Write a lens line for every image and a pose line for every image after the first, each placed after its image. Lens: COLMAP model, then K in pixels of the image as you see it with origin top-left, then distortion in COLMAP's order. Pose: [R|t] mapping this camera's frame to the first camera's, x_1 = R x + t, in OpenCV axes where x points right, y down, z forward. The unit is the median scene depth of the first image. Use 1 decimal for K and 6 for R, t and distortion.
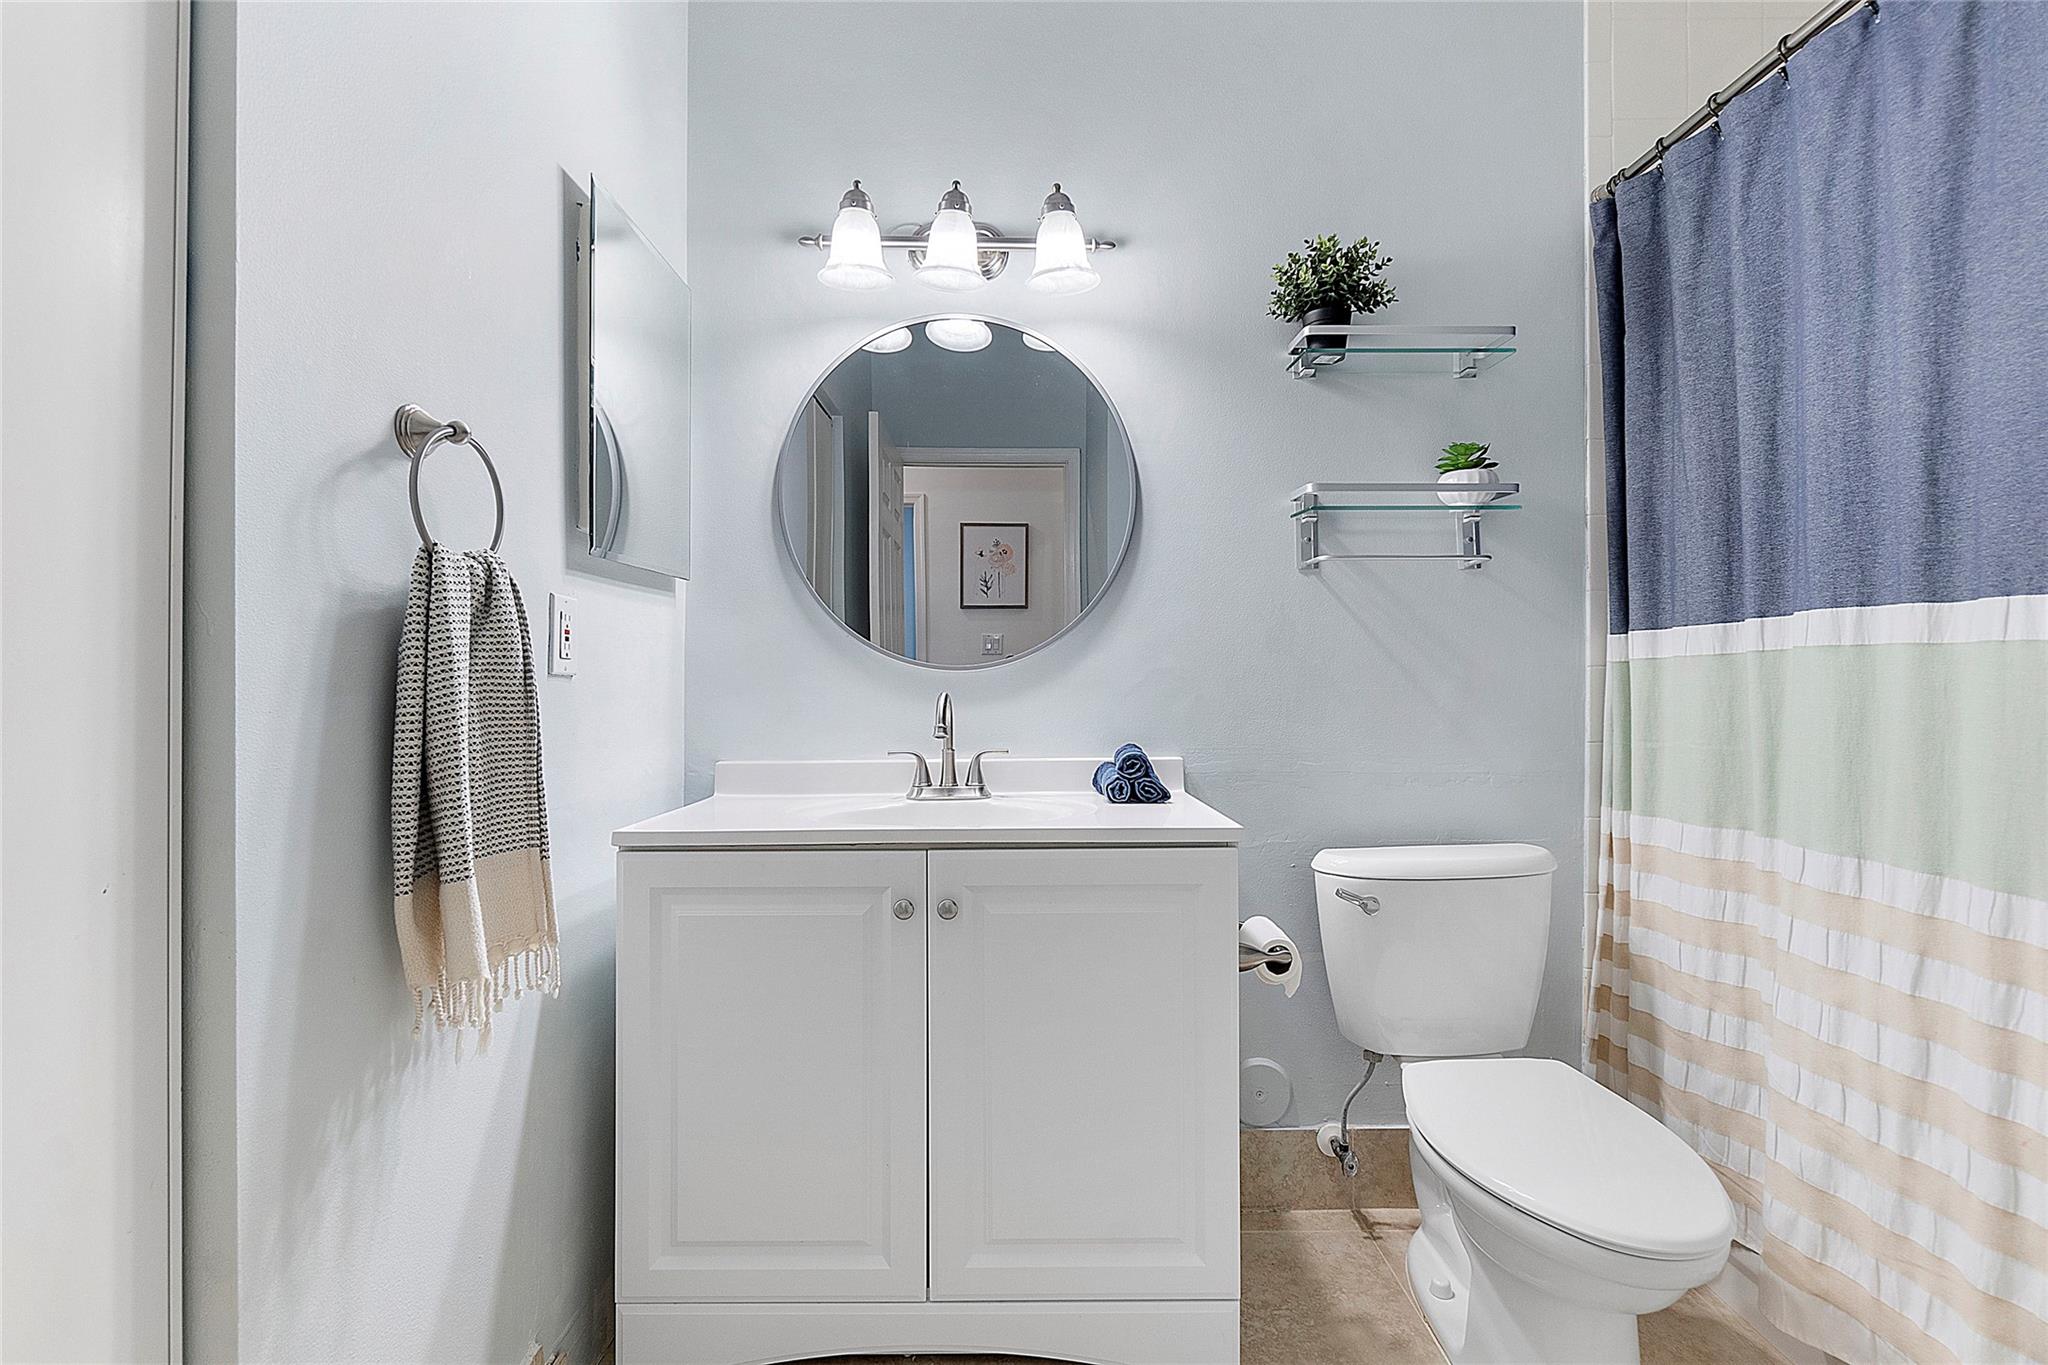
lens RADIAL K [[885.4, 0, 1017.2], [0, 885.4, 677.1], [0, 0, 1]] dist [-0.007223, 0.001453]
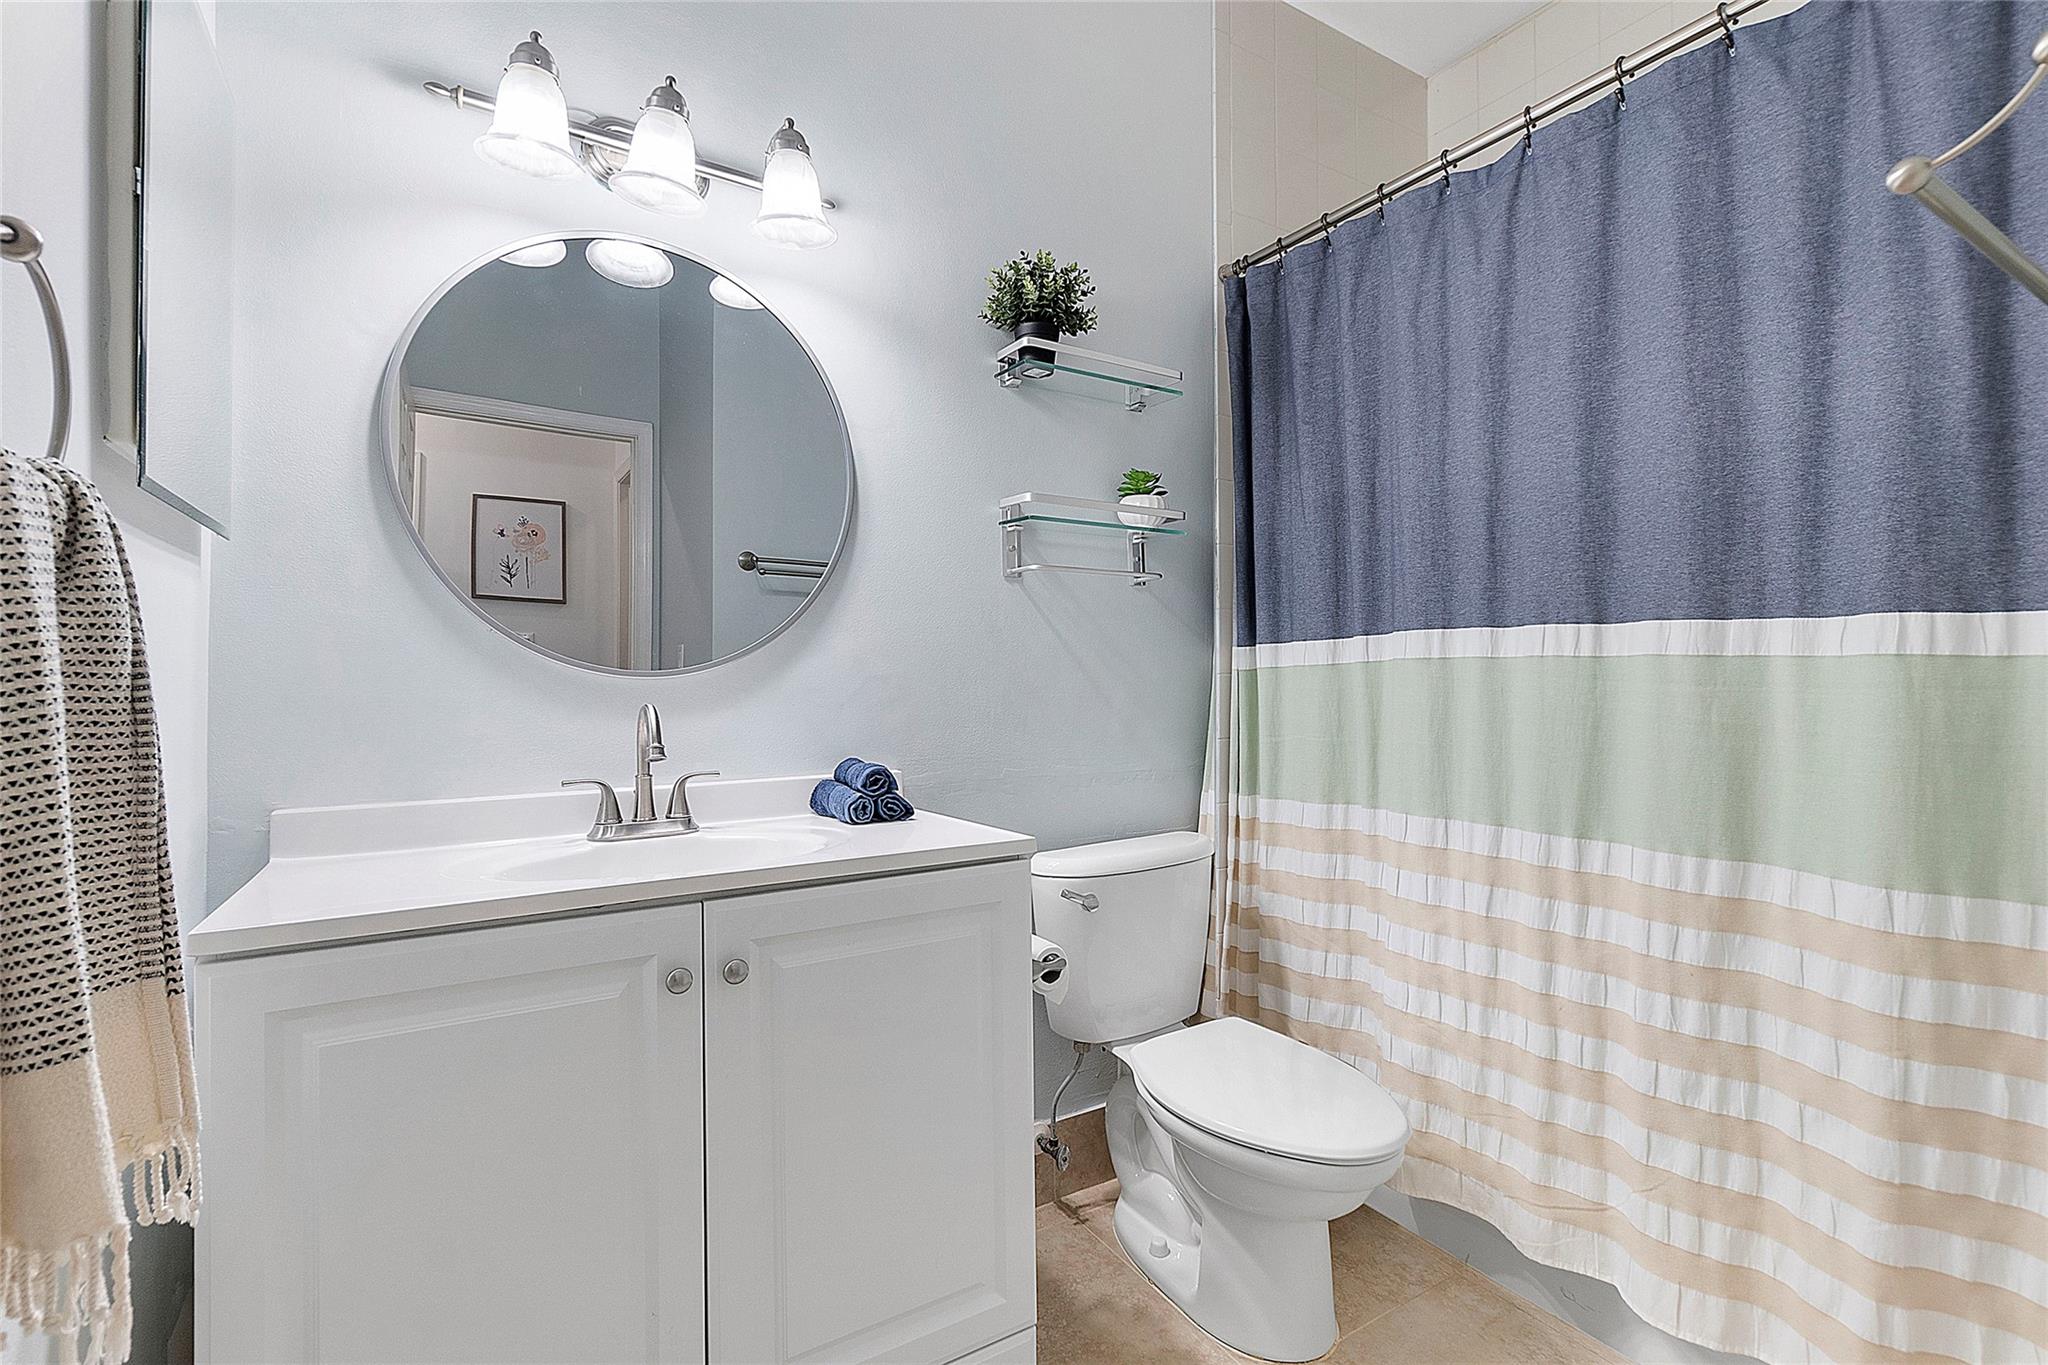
lens RADIAL K [[916.9, 0, 1014.5], [0, 916.9, 679.4], [0, 0, 1]] dist [-0.006751, 0.000693]
pose [[0.854259, -0.000878, 0.519847, -0.240326], [0.004541, 0.999973, -0.005772, 0.000946], [-0.519827, 0.007291, 0.854240, 0.121391]]
